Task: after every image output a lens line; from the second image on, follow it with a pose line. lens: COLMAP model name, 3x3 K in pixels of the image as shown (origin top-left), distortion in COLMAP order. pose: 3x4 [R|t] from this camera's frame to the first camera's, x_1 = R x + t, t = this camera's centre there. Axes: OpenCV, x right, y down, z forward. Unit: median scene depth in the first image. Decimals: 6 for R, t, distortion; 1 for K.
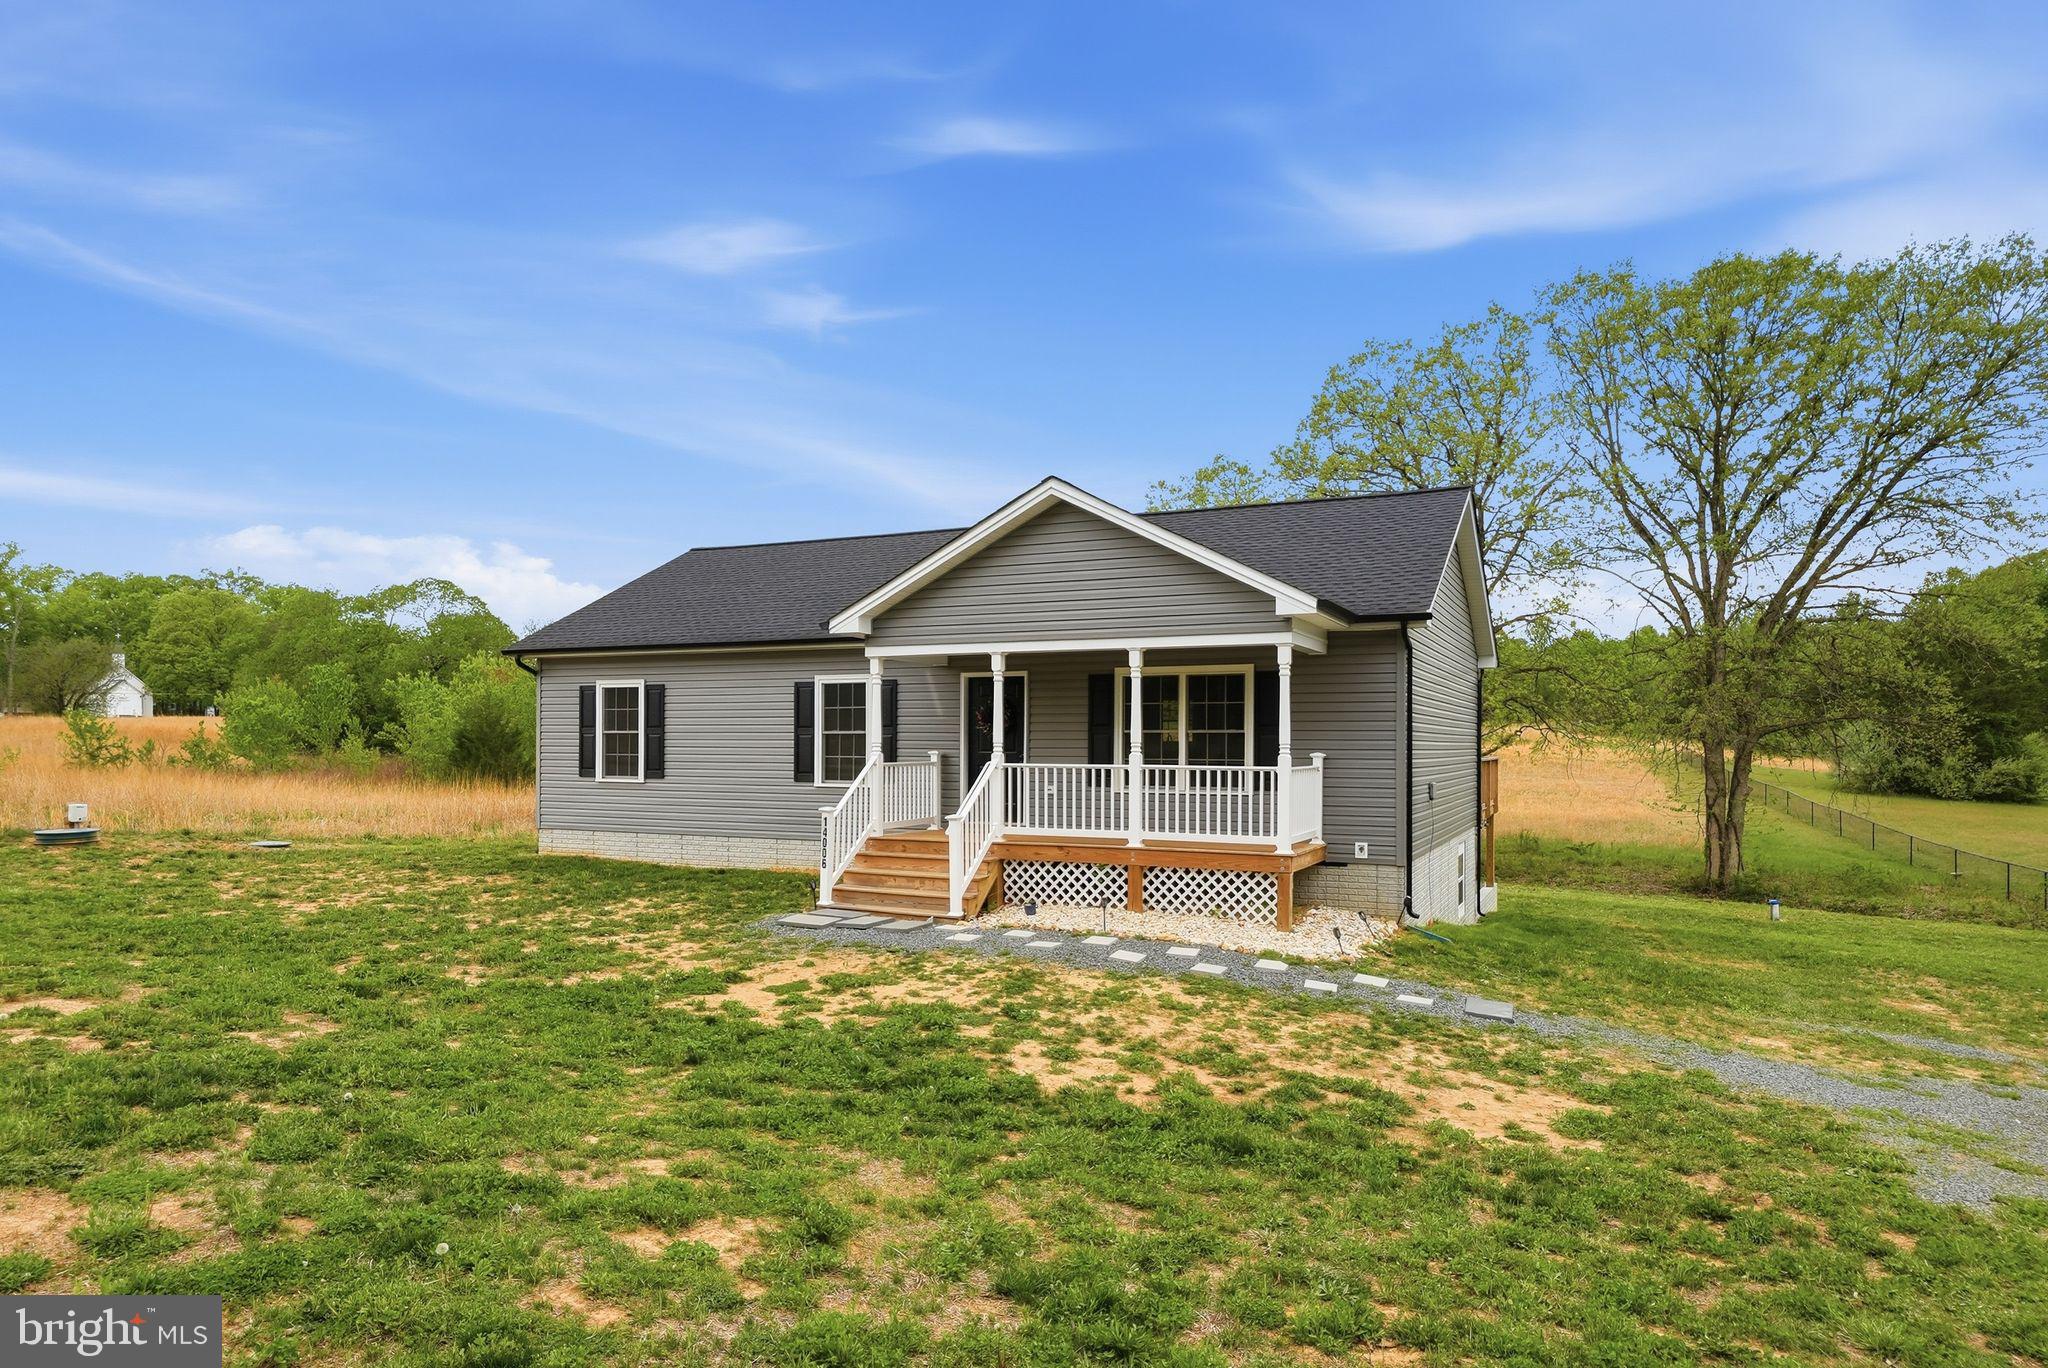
lens RADIAL K [[1198.9, 0, 1004.5], [0, 1198.9, 697.2], [0, 0, 1]] dist [0.004619, -0.001215]
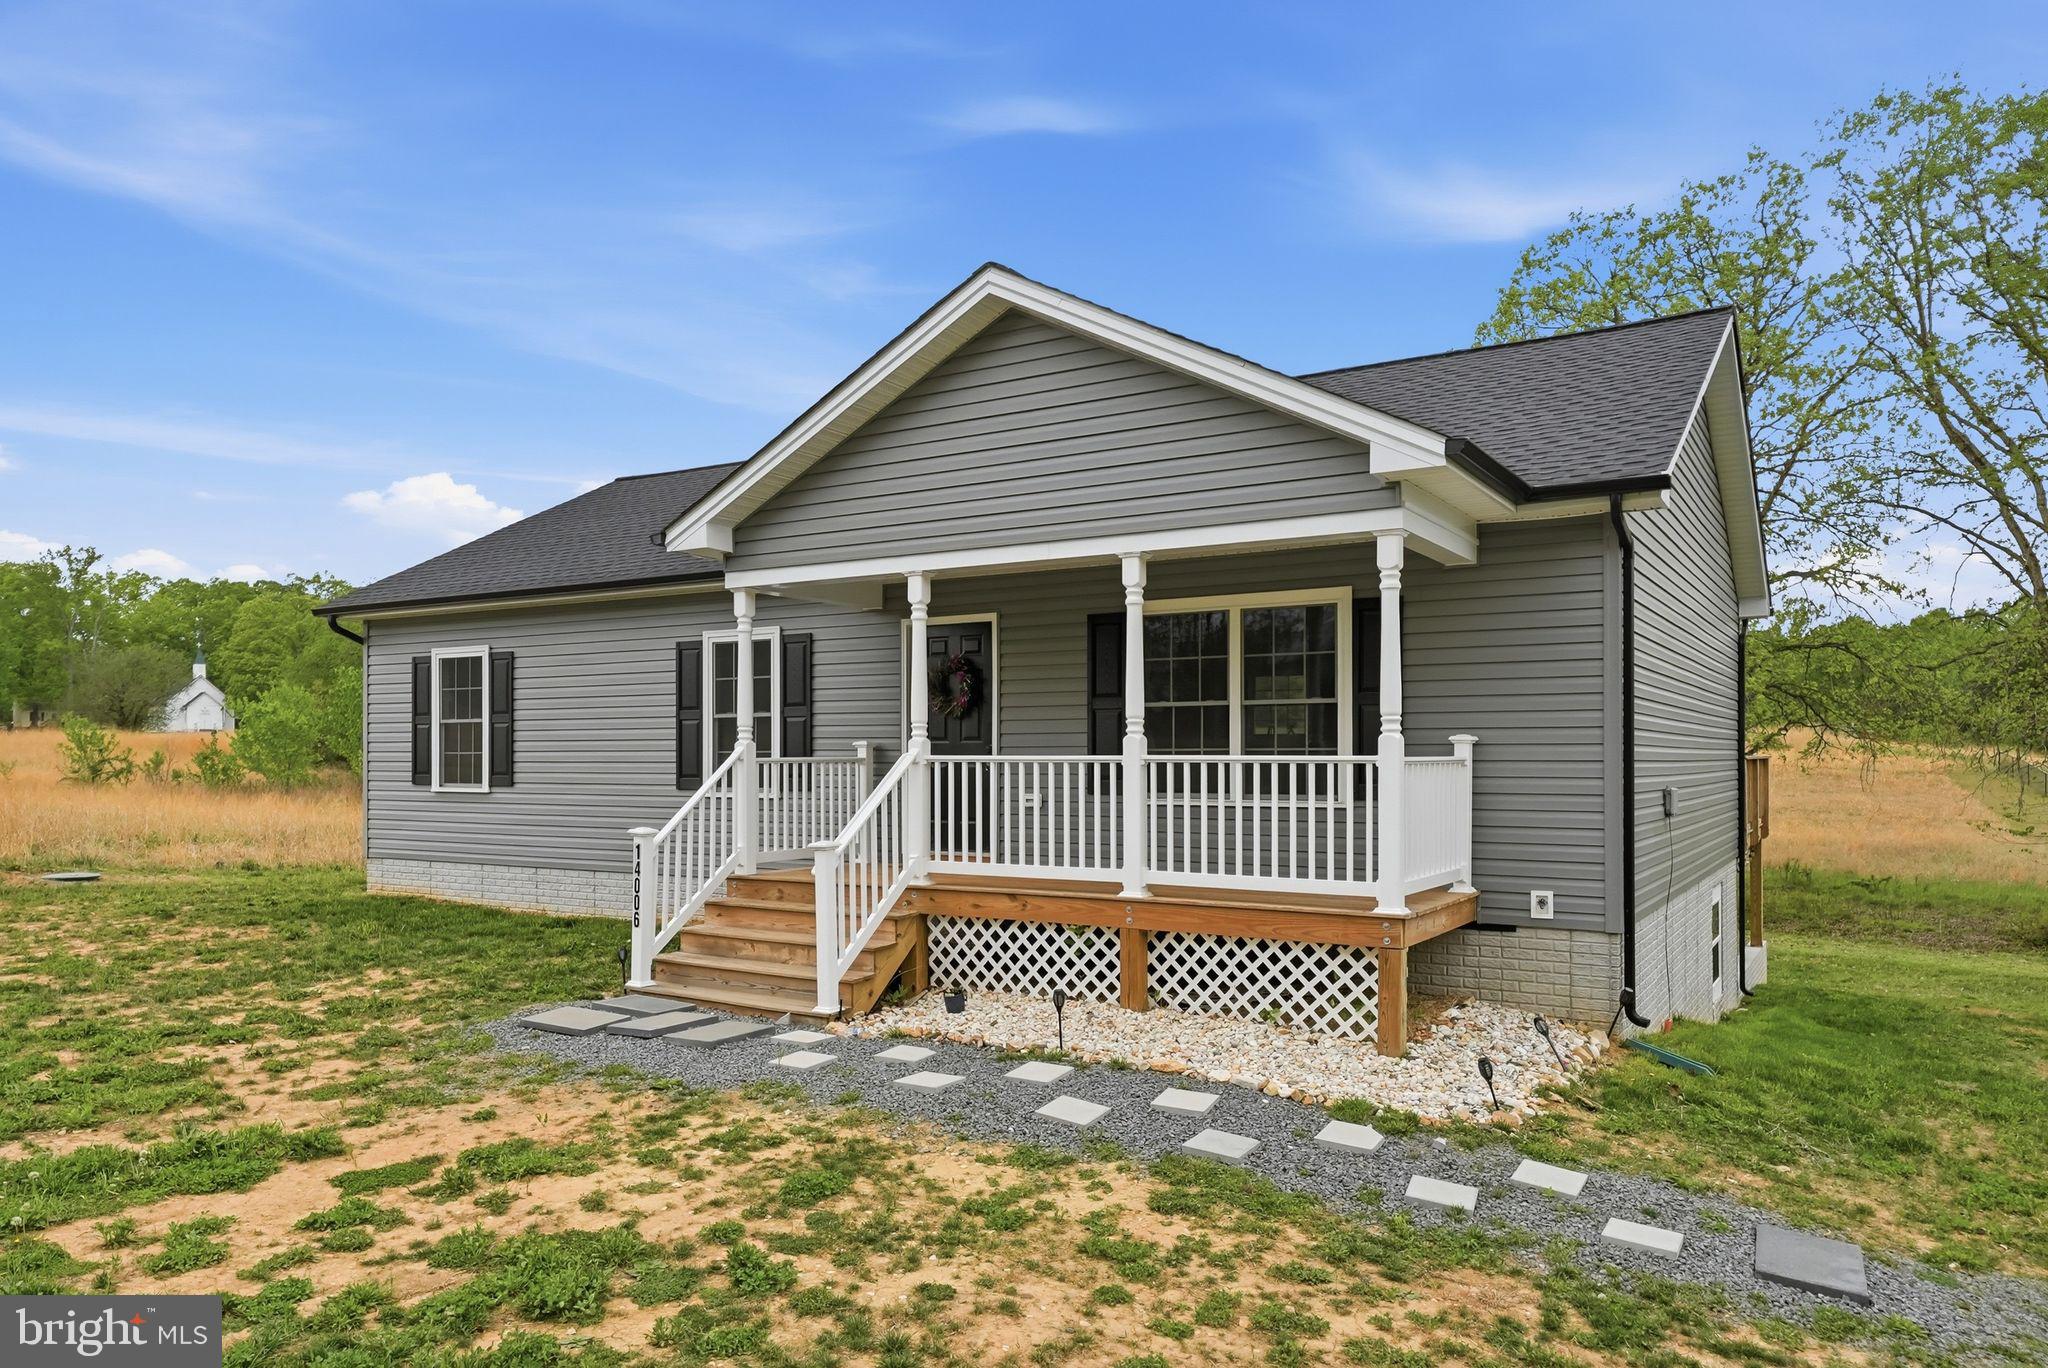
lens RADIAL K [[1344.9, 0, 1014.7], [0, 1344.9, 721.0], [0, 0, 1]] dist [0.020723, -0.002422]
pose [[0.994629, -0.007360, -0.103239, 0.095546], [0.008637, 0.999892, 0.011928, 0.025340], [0.103140, -0.012756, 0.994585, 0.279598]]
